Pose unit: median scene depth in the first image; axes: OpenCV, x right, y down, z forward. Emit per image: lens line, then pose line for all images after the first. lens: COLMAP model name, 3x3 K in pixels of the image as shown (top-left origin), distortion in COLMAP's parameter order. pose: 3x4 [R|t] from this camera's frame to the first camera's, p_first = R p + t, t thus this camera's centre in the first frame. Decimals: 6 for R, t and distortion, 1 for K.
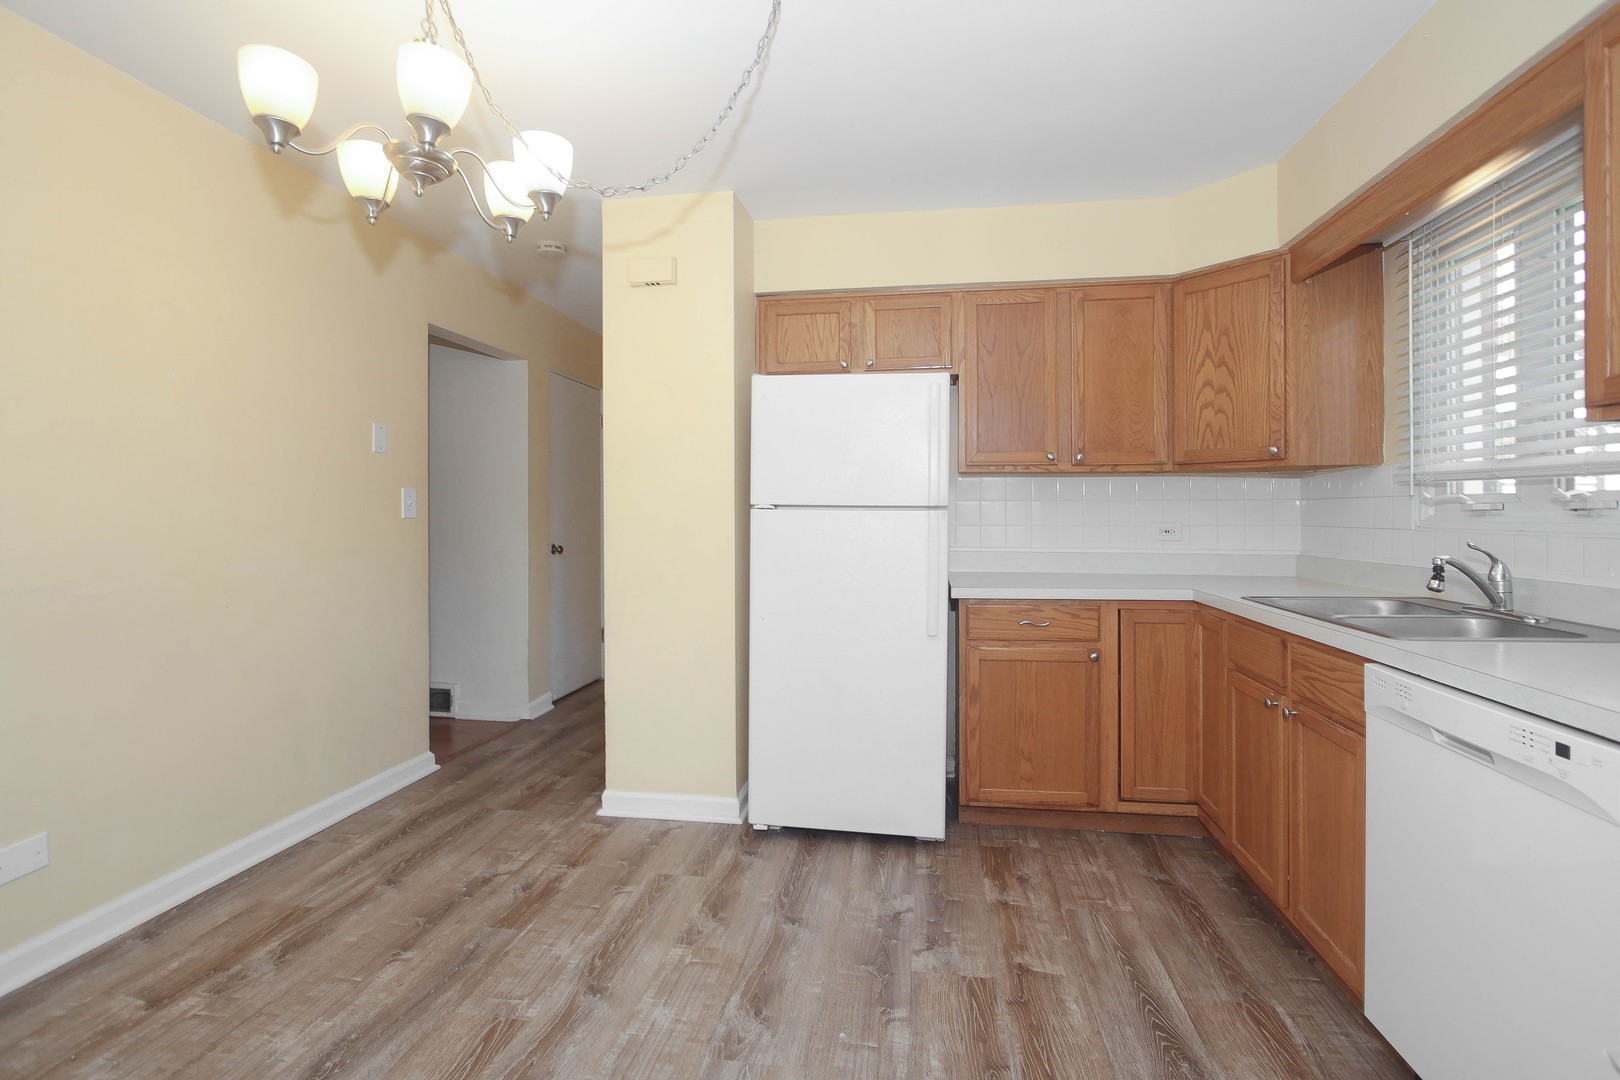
lens RADIAL K [[780.2, 0, 805.9], [0, 780.2, 504.6], [0, 0, 1]] dist [-0.014962, 0.000387]
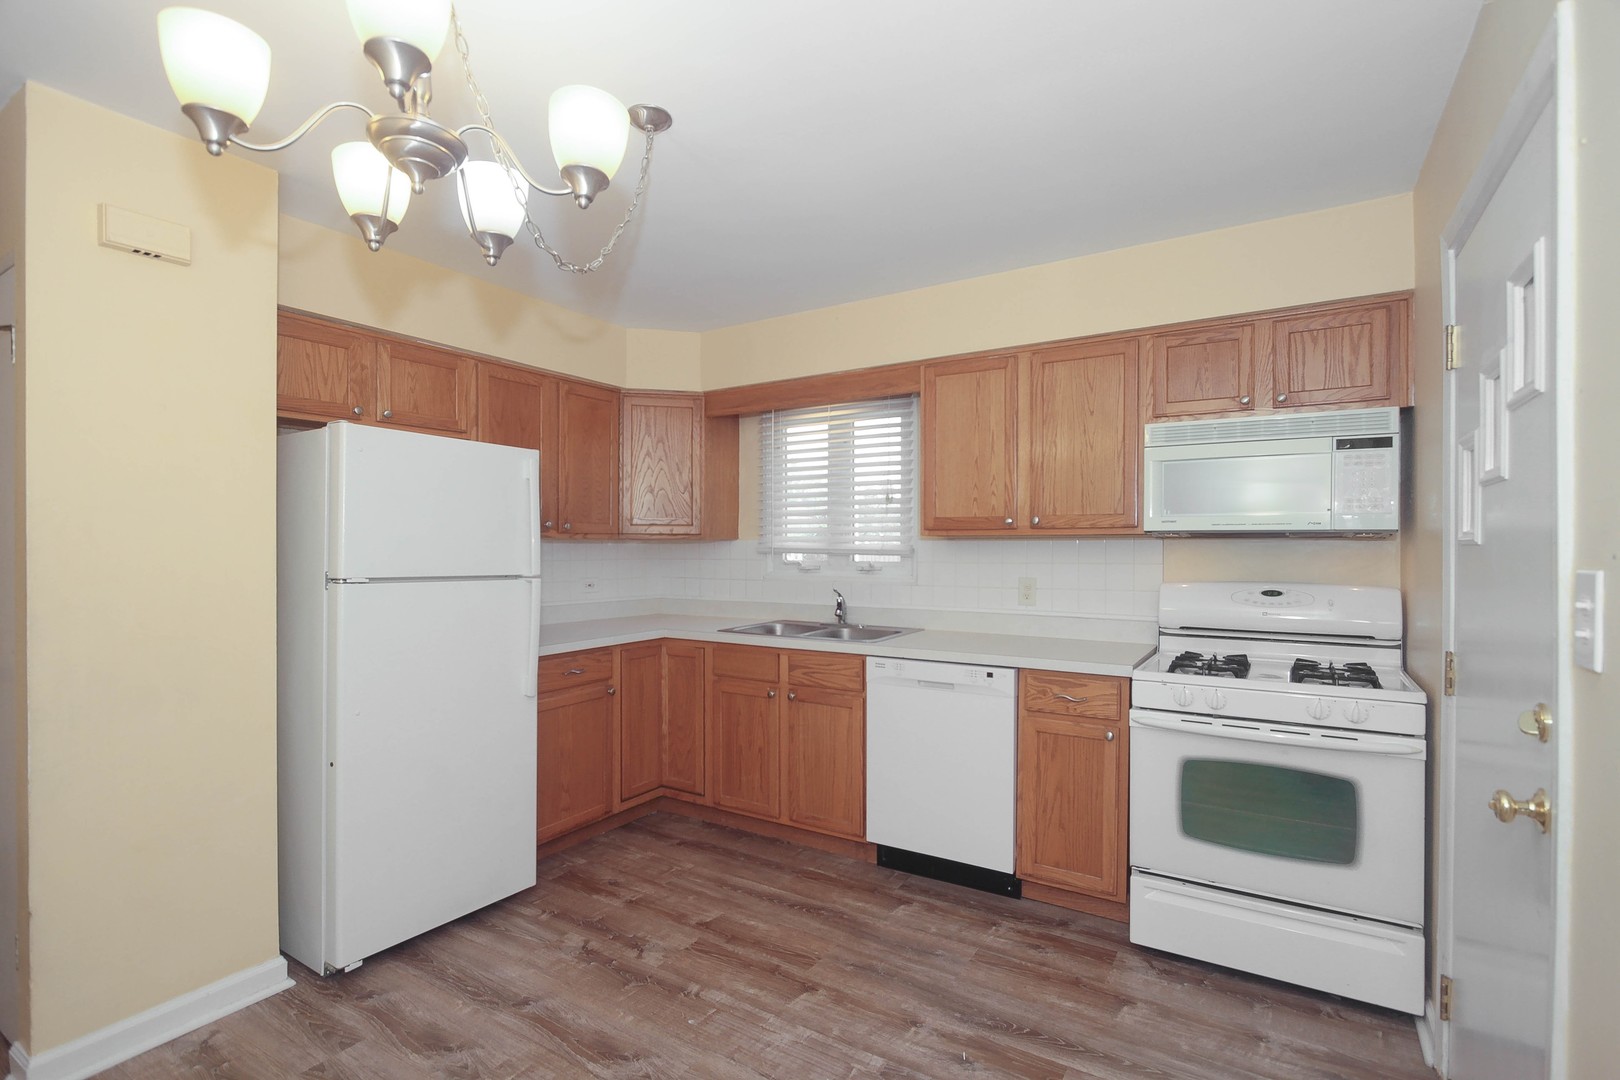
lens RADIAL K [[775.5, 0, 823.4], [0, 775.5, 531.4], [0, 0, 1]] dist [-0.017277, 0.000462]
pose [[0.360637, 0.017317, 0.932545, -0.763230], [-0.012256, 0.999829, -0.013827, -0.053963], [-0.932626, -0.006443, 0.360788, 0.279469]]
